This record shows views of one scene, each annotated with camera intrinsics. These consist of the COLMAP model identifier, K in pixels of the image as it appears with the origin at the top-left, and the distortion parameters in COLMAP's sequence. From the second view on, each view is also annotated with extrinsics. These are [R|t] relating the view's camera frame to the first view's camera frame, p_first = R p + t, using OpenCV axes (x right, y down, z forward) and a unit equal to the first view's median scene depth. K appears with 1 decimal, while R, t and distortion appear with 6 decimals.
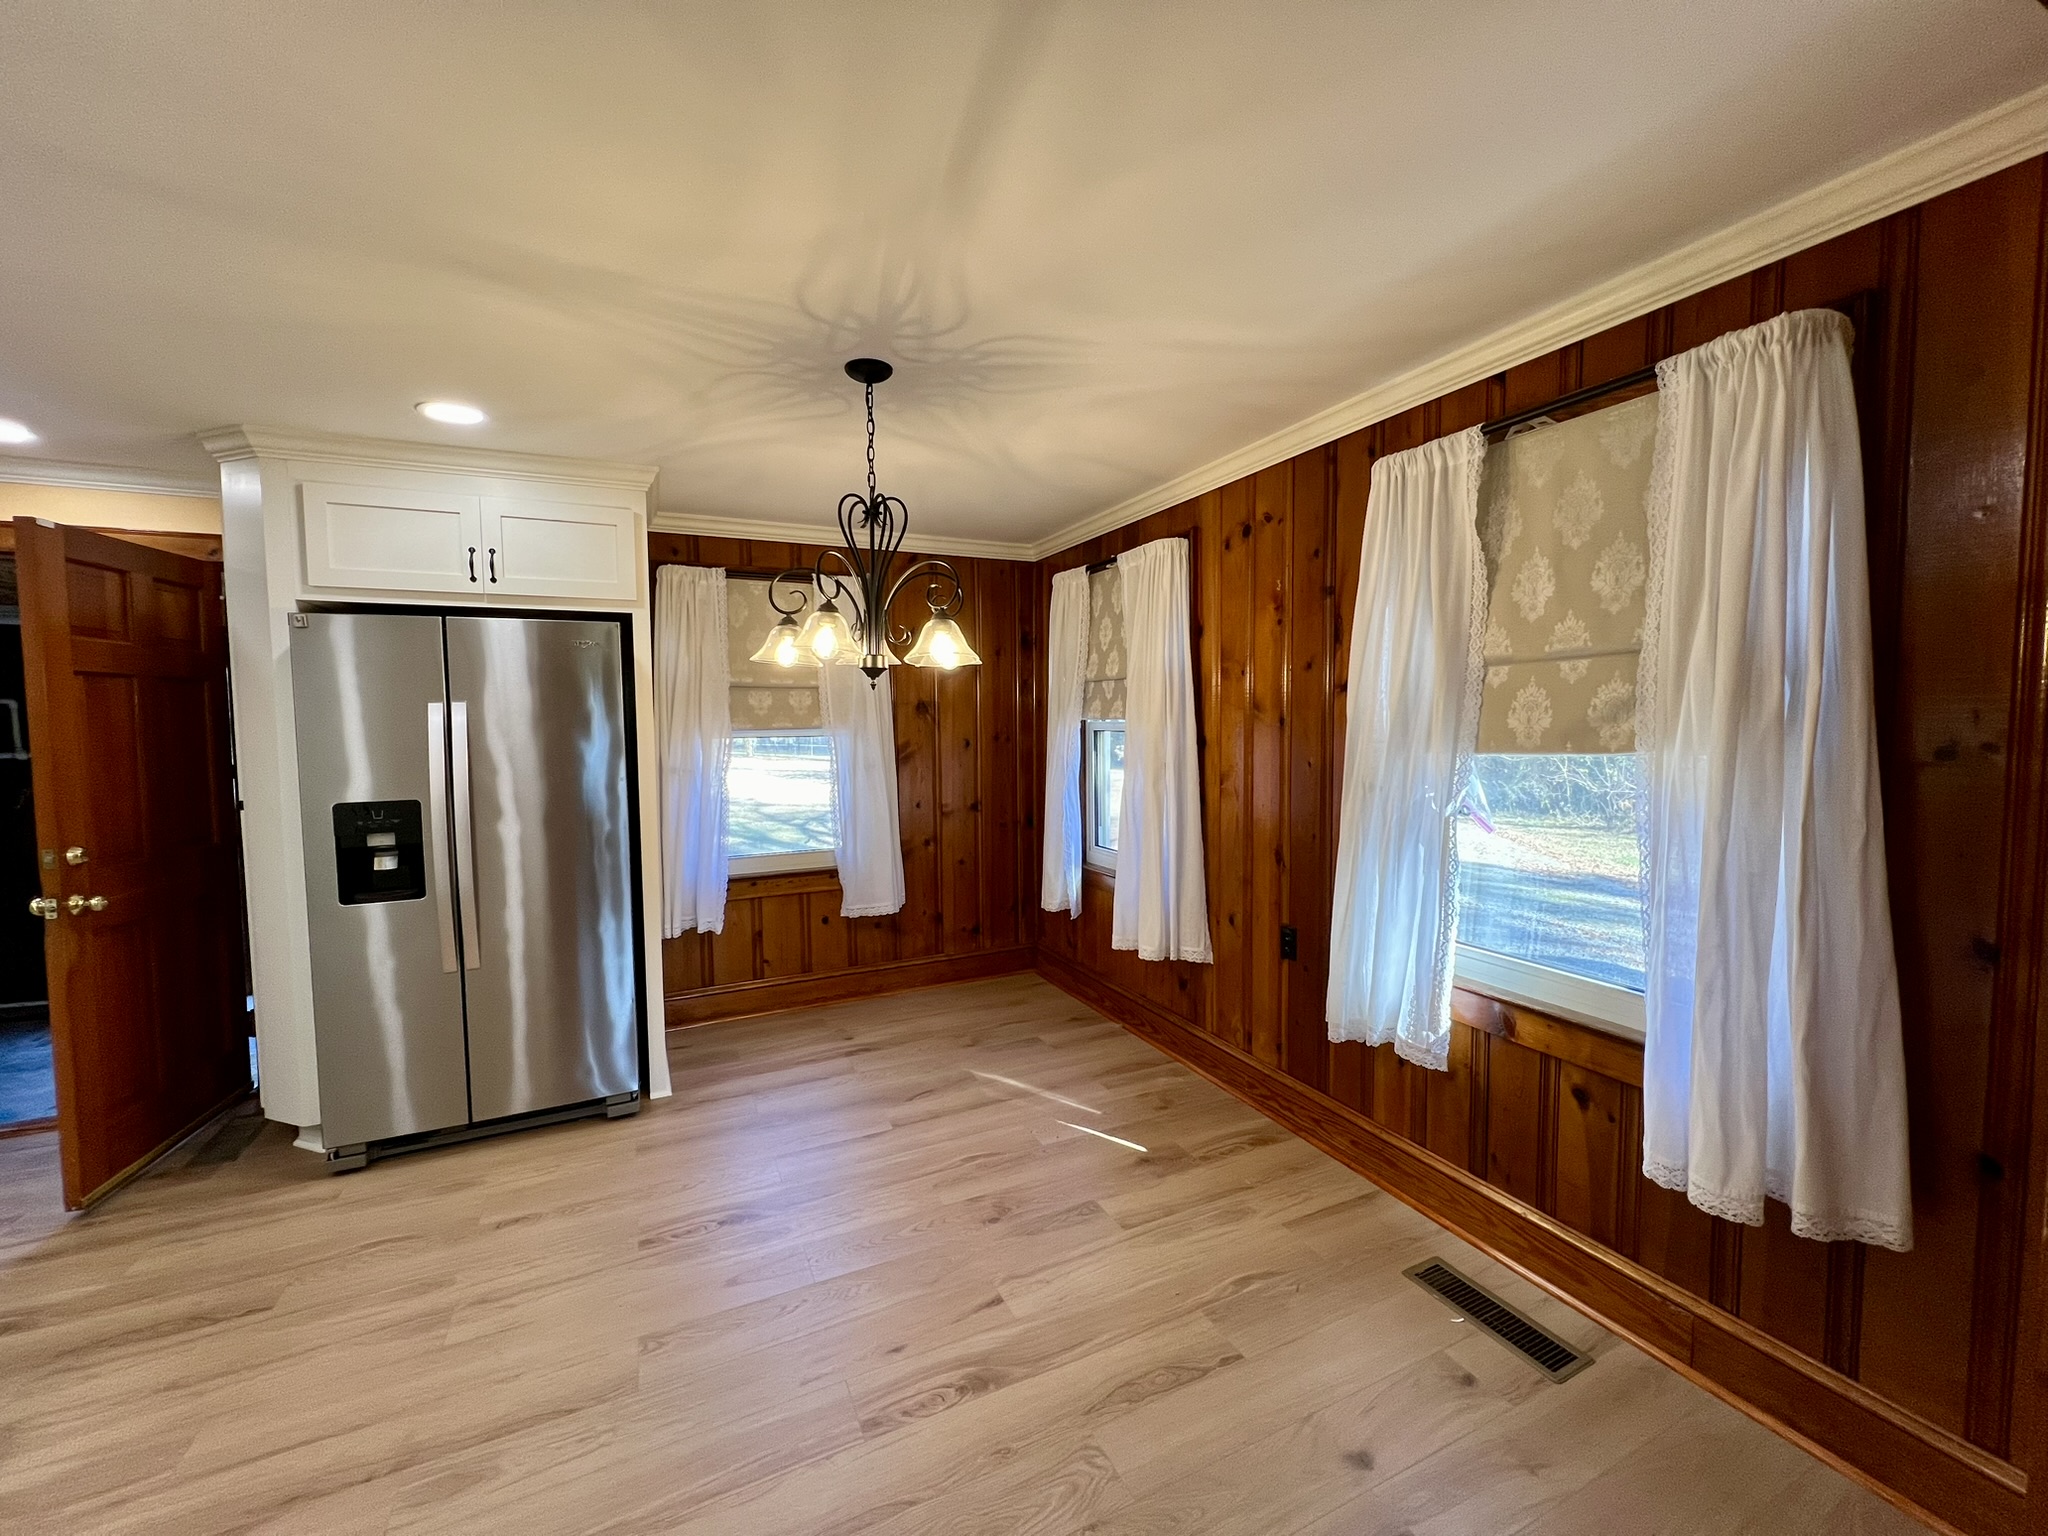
lens RADIAL K [[820.0, 0, 1021.6], [0, 820.0, 766.2], [0, 0, 1]] dist [-0.001996, -0.000055]
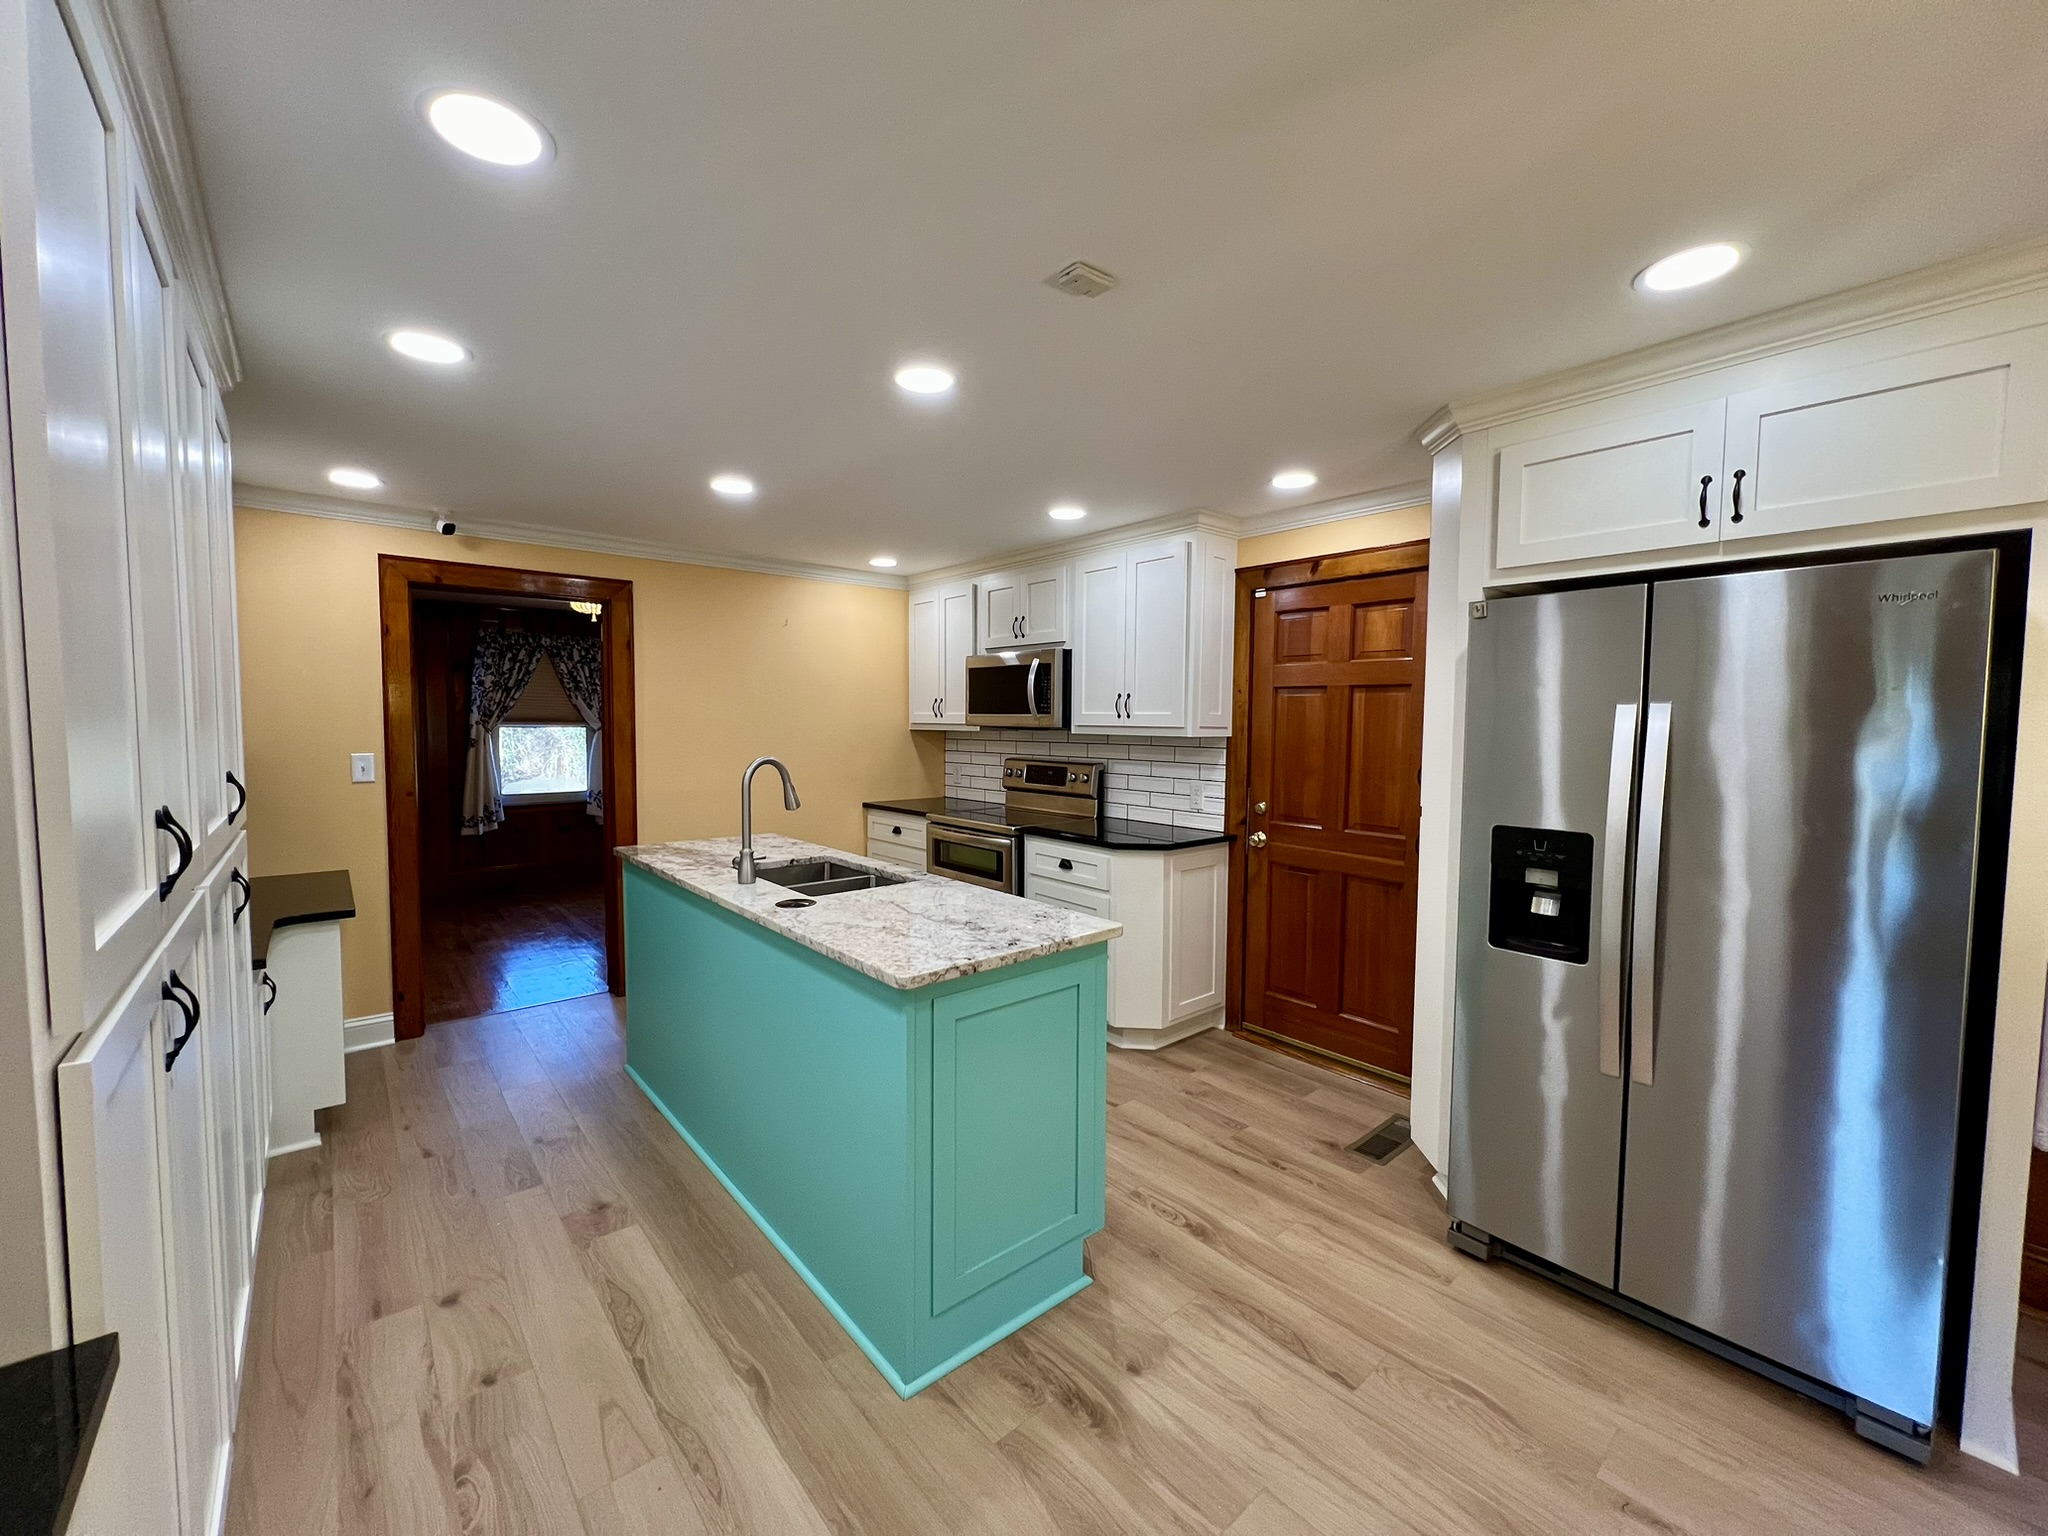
lens RADIAL K [[820.0, 0, 1021.6], [0, 820.0, 766.2], [0, 0, 1]] dist [-0.001996, -0.000055]
pose [[0.259580, 0.068390, -0.963297, -0.152467], [-0.062034, 0.996610, 0.054038, -0.028479], [0.963727, 0.045730, 0.262942, 0.295460]]
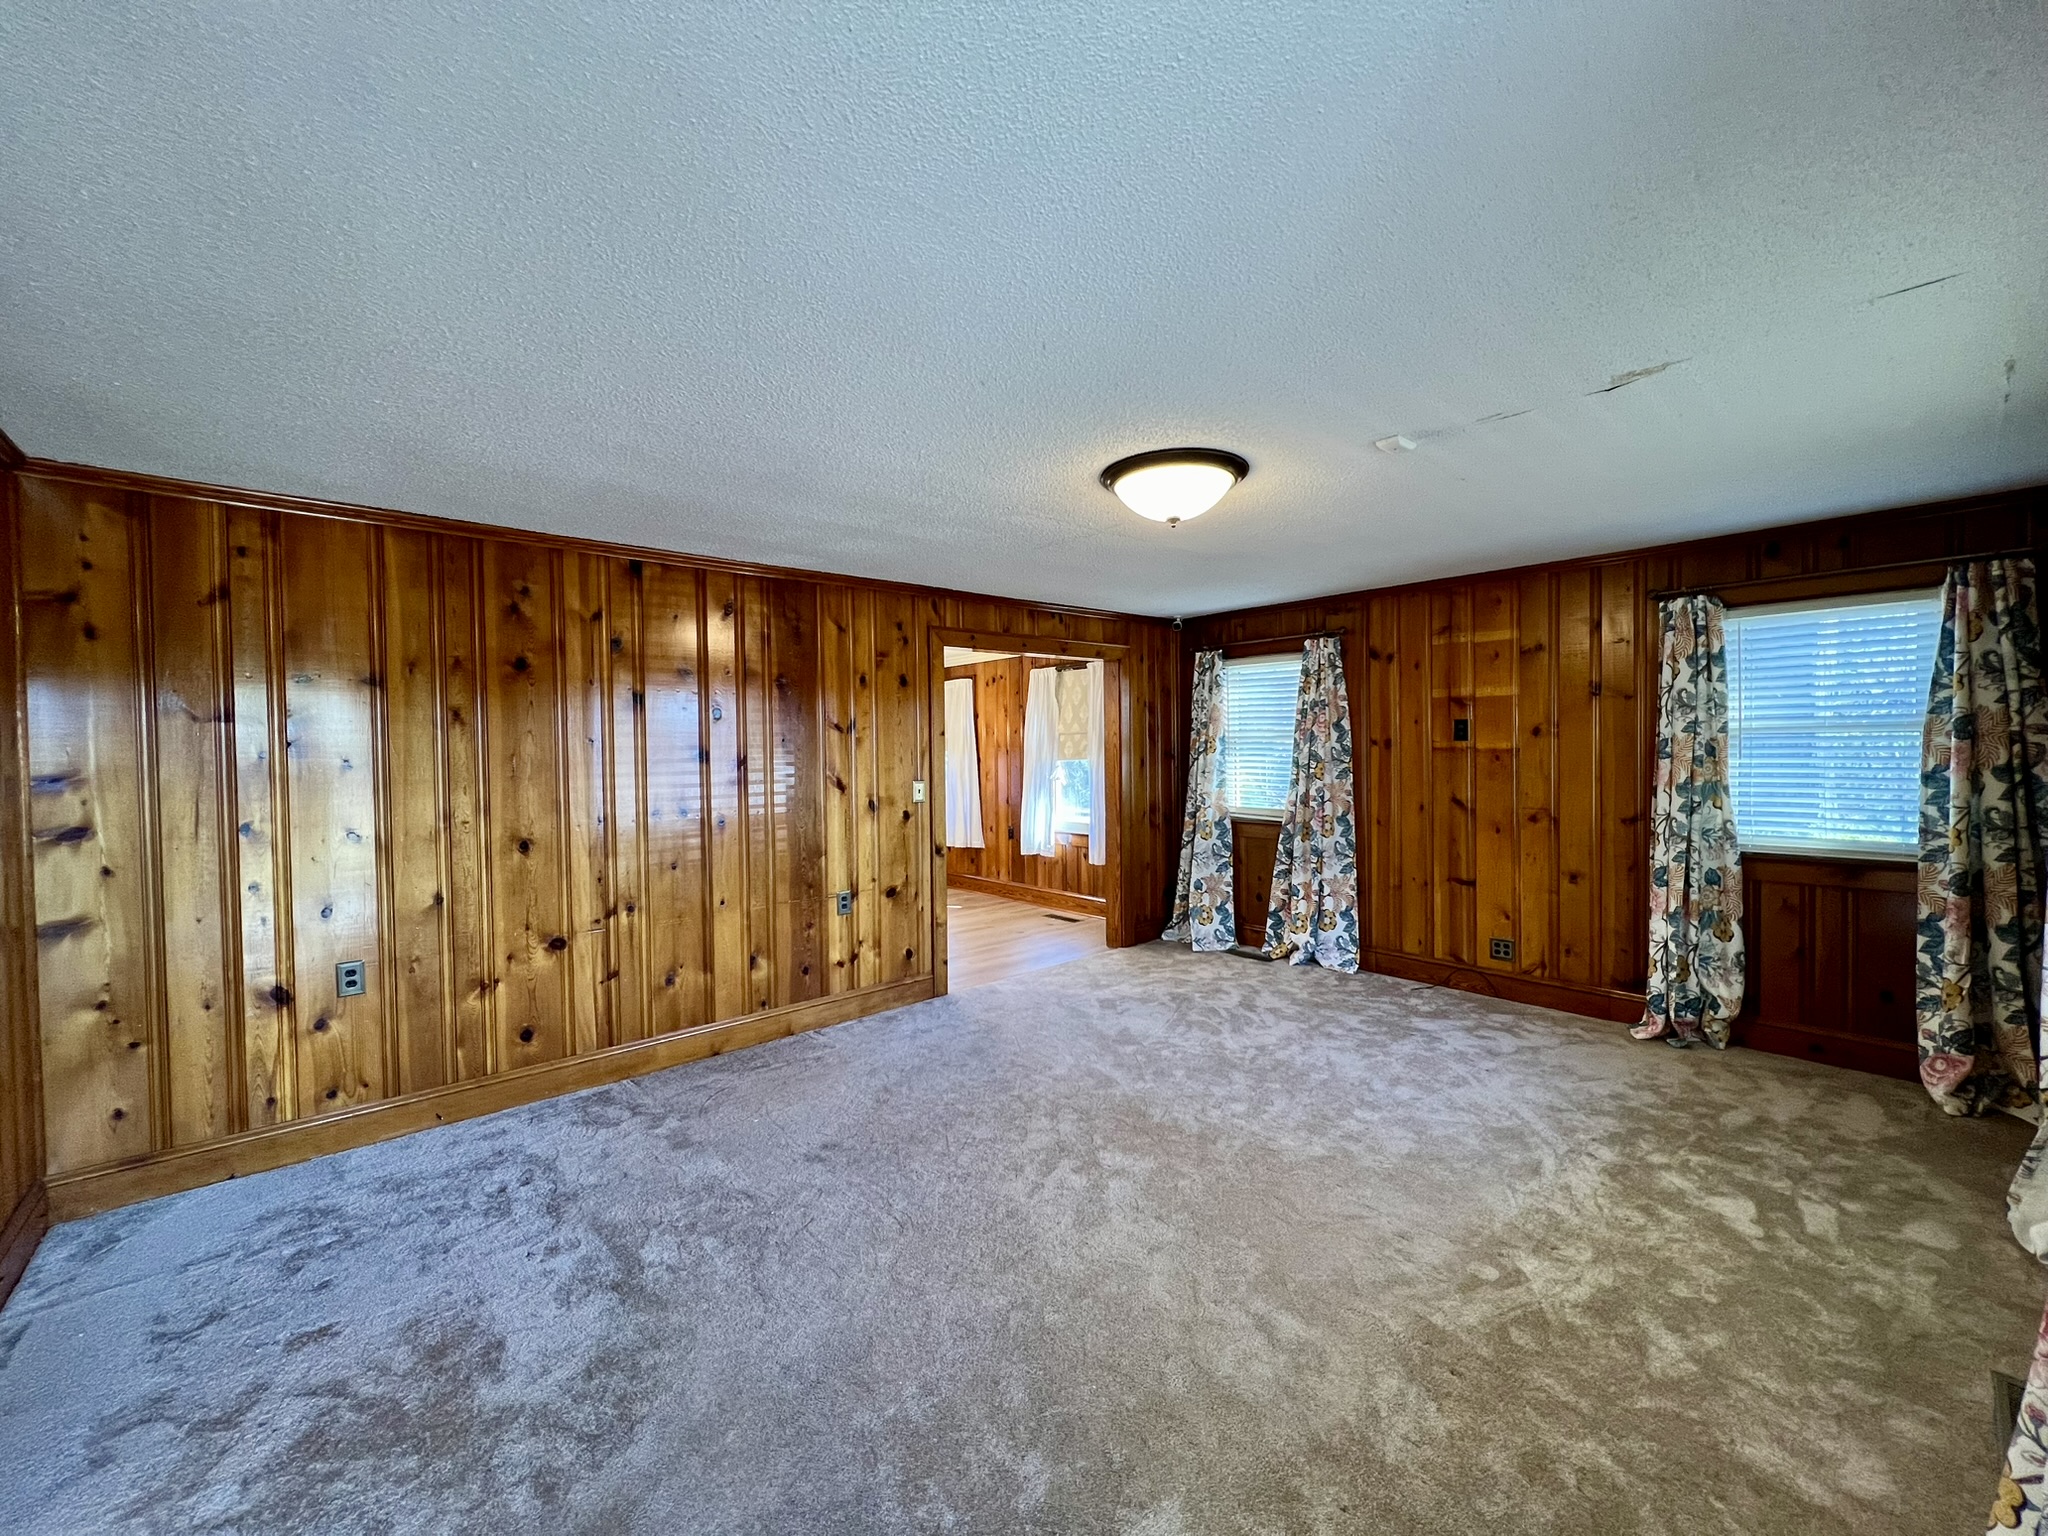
lens RADIAL K [[820.0, 0, 1021.6], [0, 820.0, 766.2], [0, 0, 1]] dist [-0.001996, -0.000055]
pose [[0.962147, -0.008431, 0.272401, -0.446977], [0.019761, 0.999049, -0.038878, 0.117393], [-0.271814, 0.042790, 0.961398, -1.917063]]
